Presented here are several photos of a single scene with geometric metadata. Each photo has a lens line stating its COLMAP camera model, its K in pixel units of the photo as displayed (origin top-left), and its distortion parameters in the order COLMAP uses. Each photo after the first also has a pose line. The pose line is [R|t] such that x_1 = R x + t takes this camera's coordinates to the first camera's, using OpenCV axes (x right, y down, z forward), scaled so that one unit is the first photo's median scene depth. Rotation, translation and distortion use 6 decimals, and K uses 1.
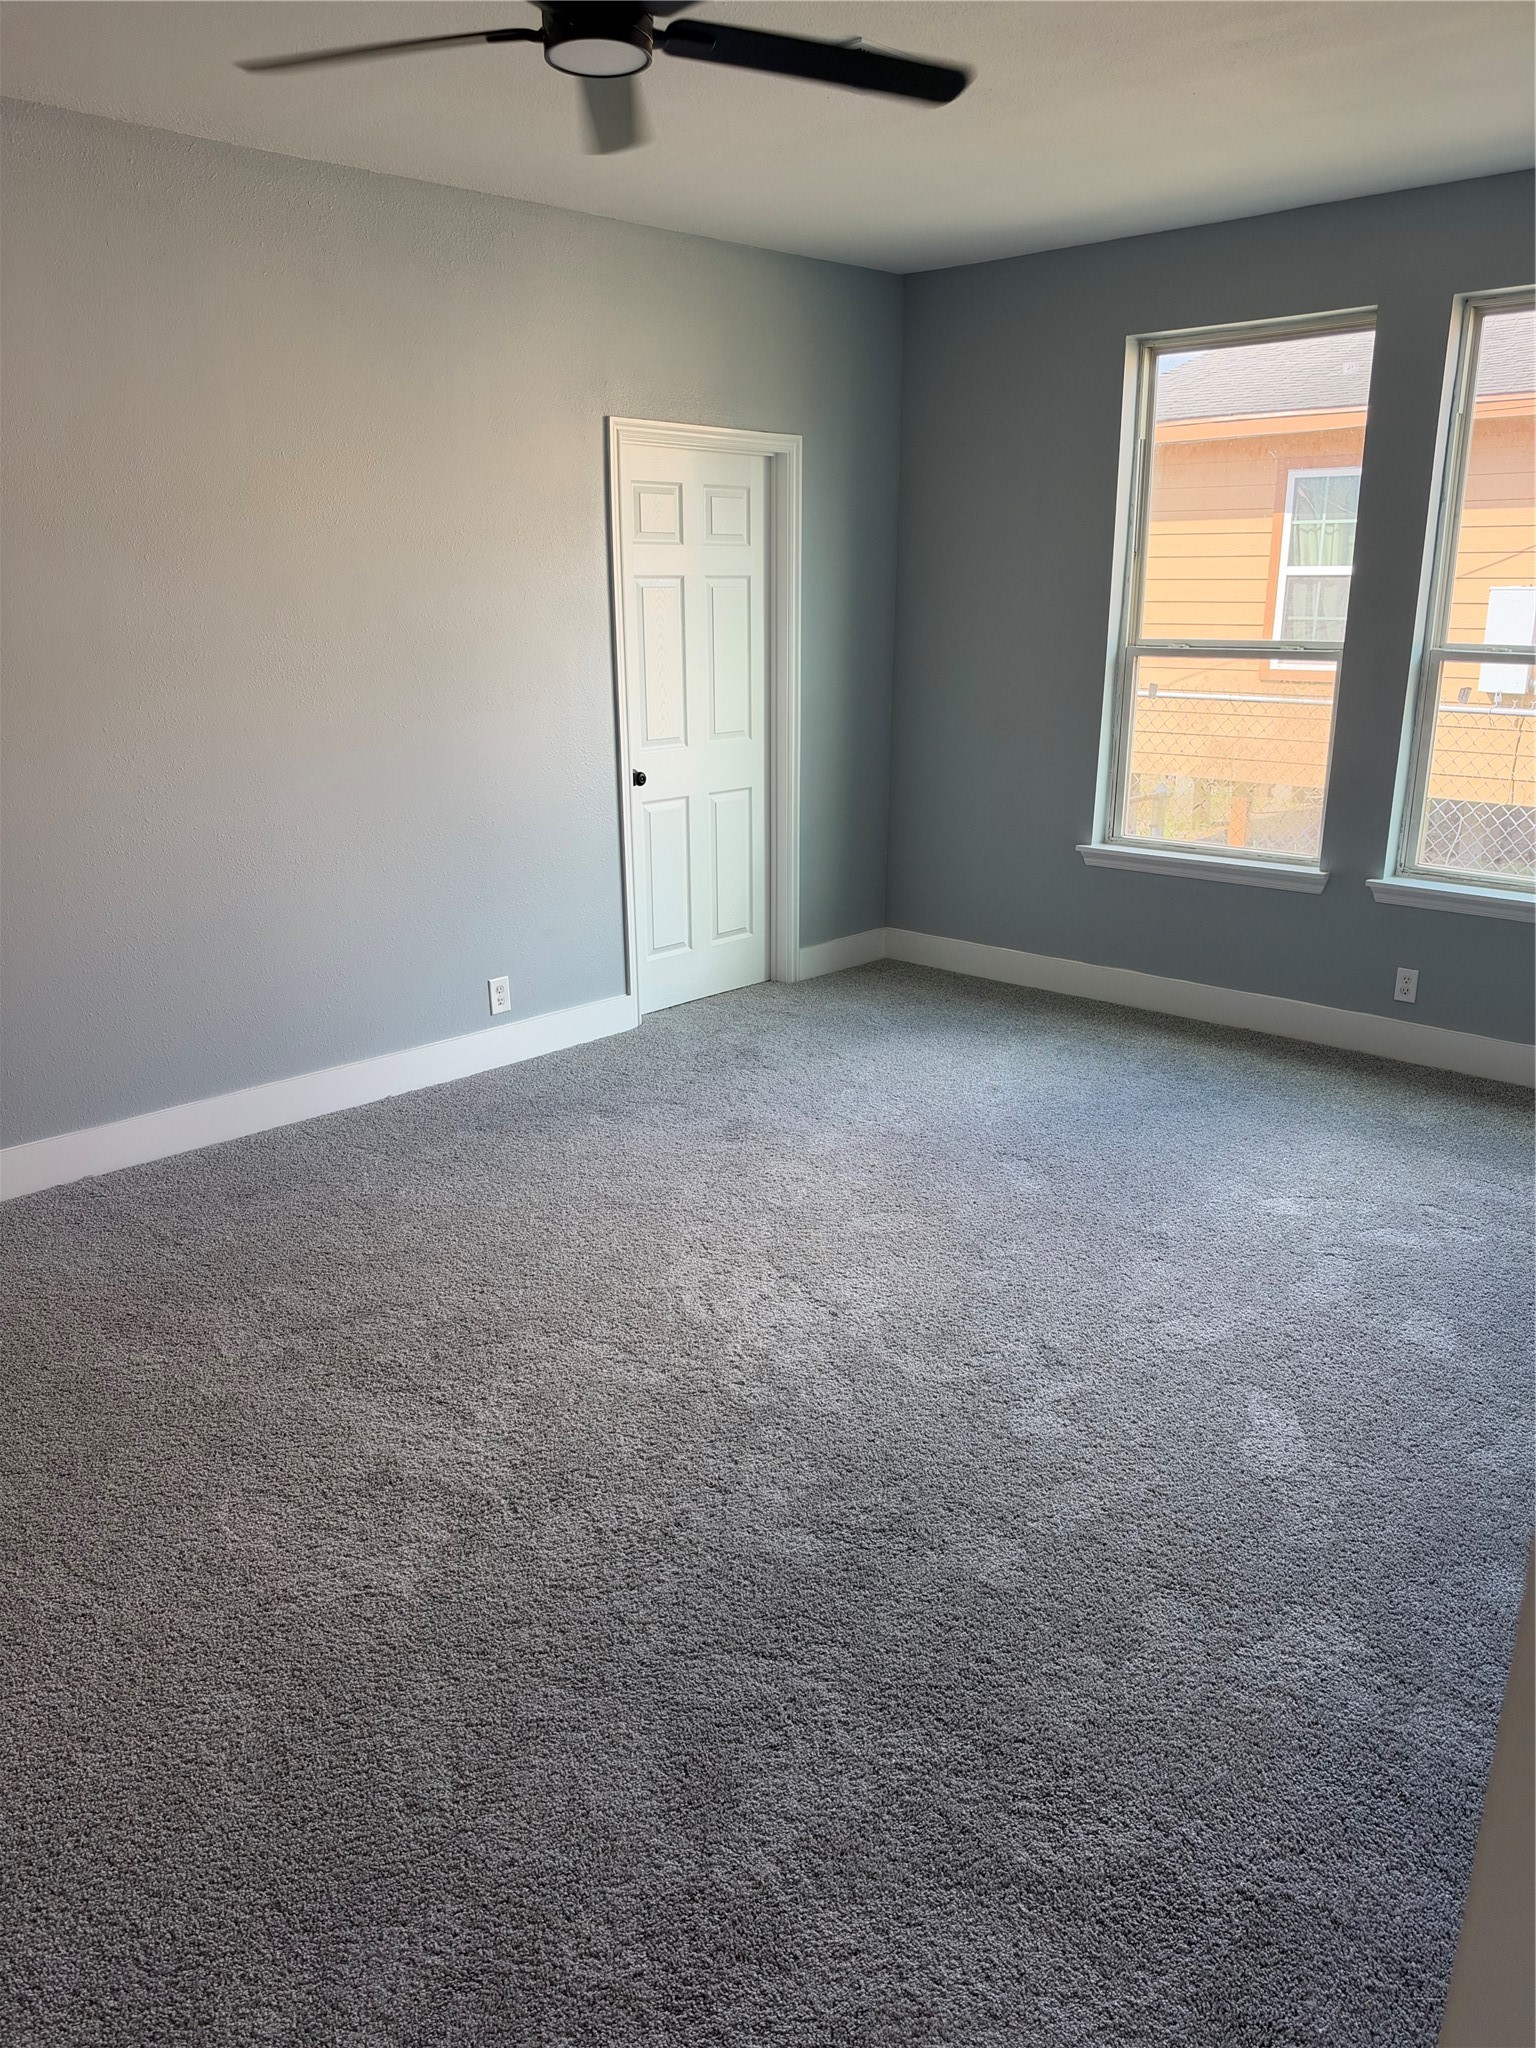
lens RADIAL K [[1499.4, 0, 769.4], [0, 1499.4, 1019.9], [0, 0, 1]] dist [-0.006243, -0.017573]
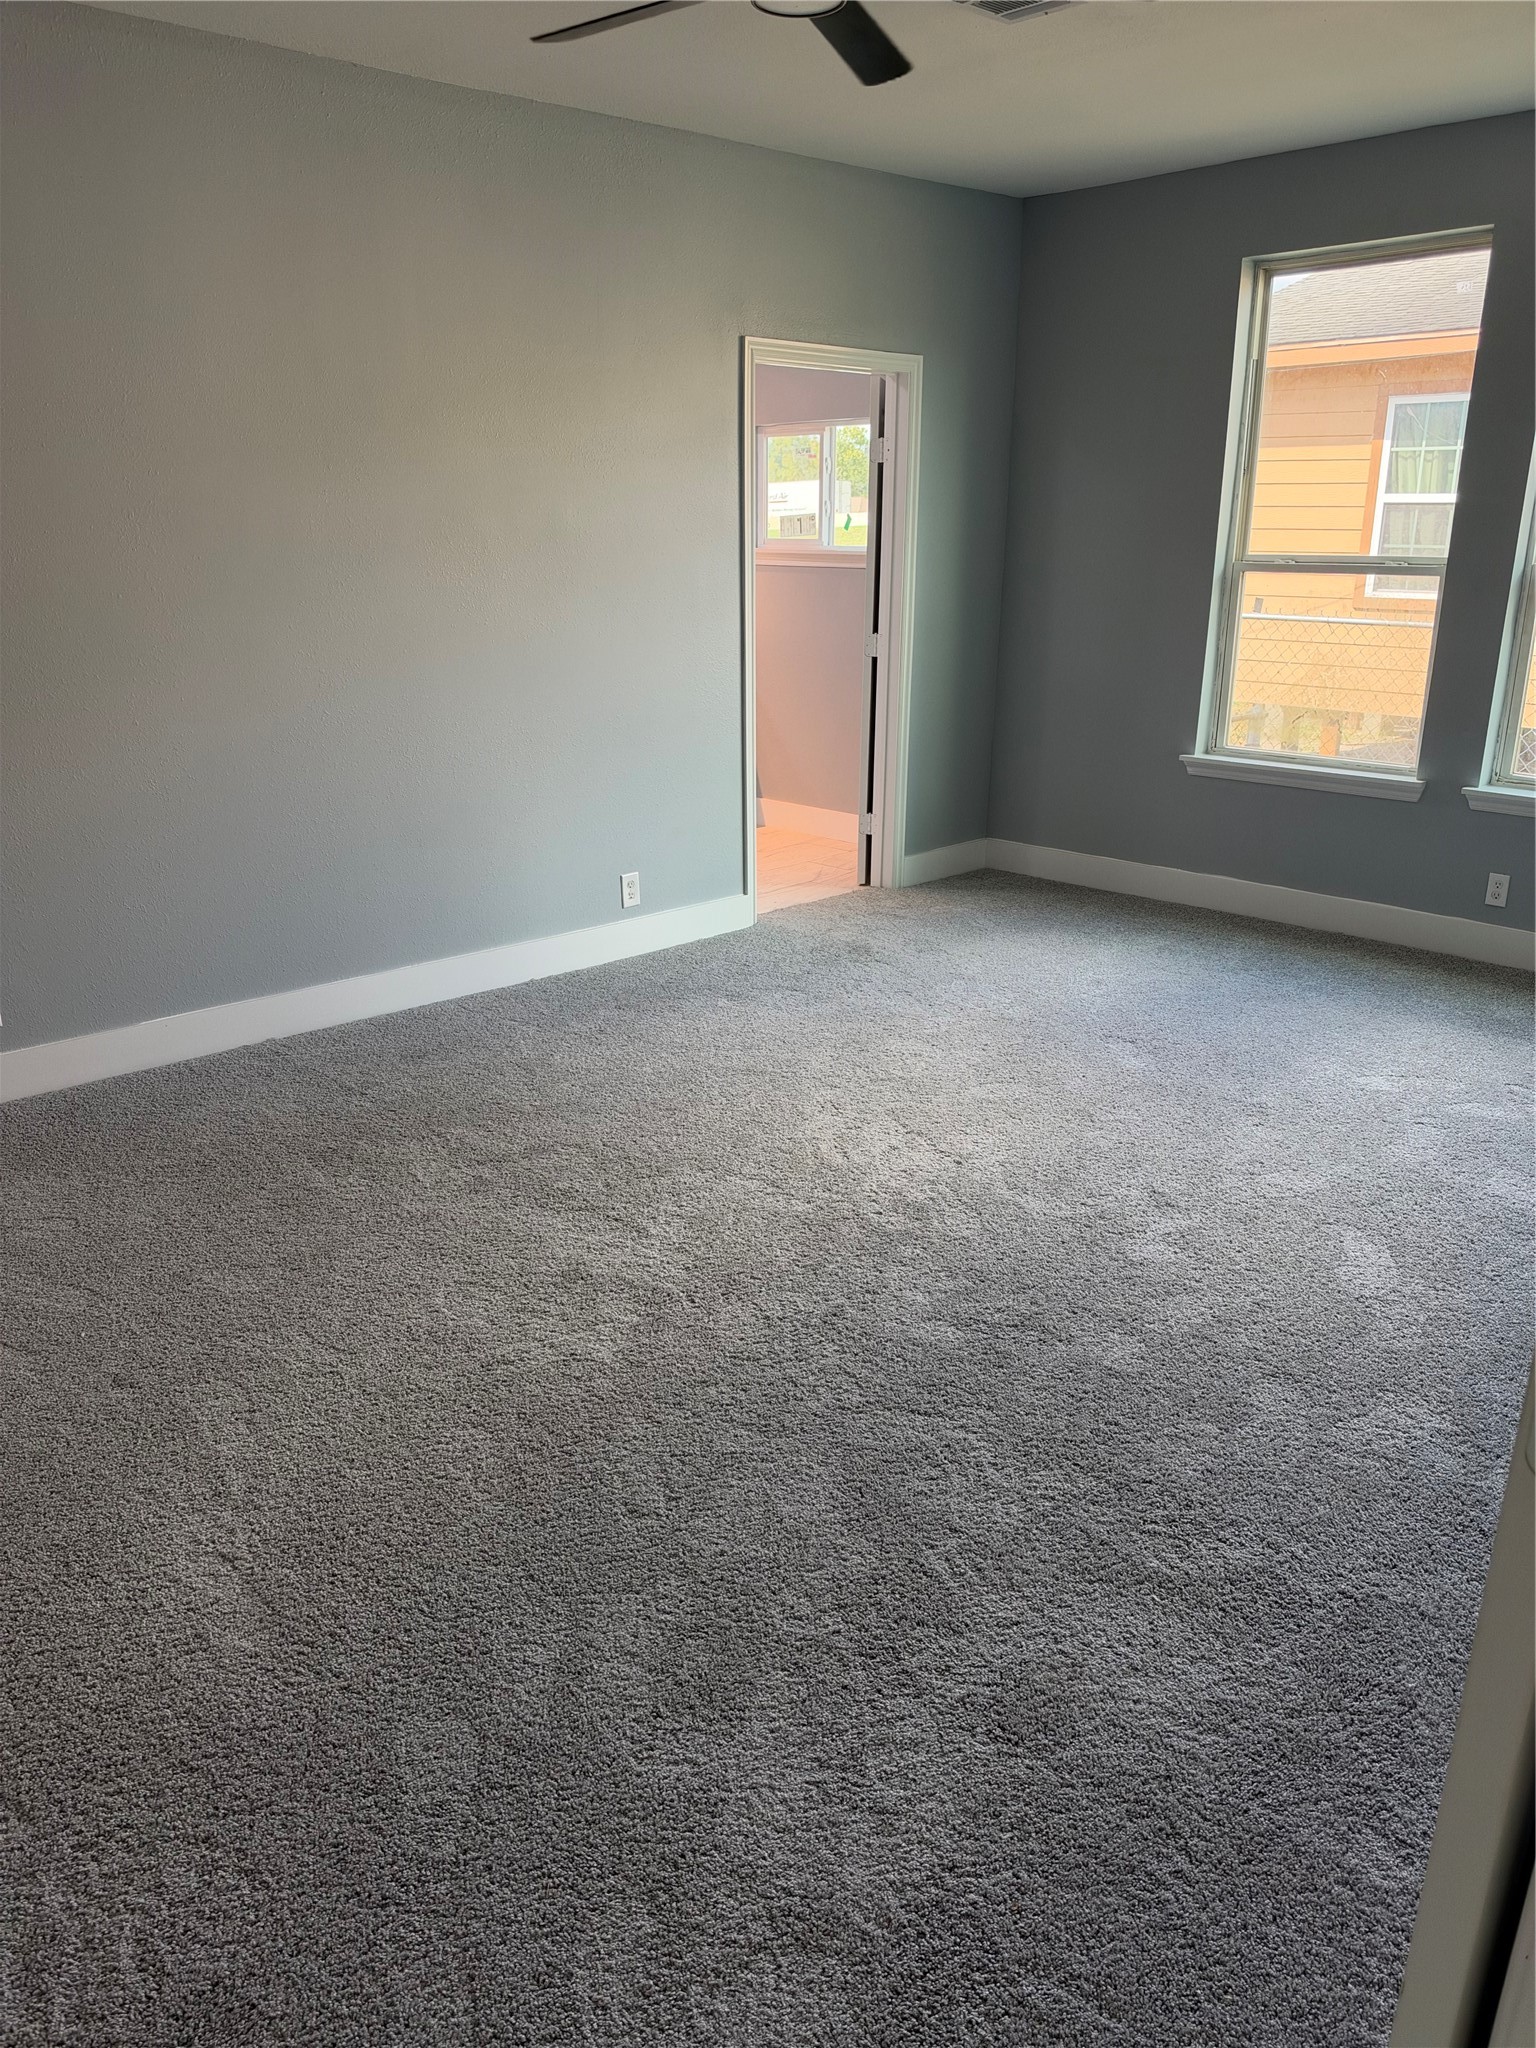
lens RADIAL K [[1499.4, 0, 765.1], [0, 1499.4, 1022.6], [0, 0, 1]] dist [-0.006243, -0.017573]
pose [[0.998767, 0.017671, -0.046396, -0.049915], [-0.015773, 0.999036, 0.040964, 0.050398], [0.047076, -0.040182, 0.998083, -0.098948]]
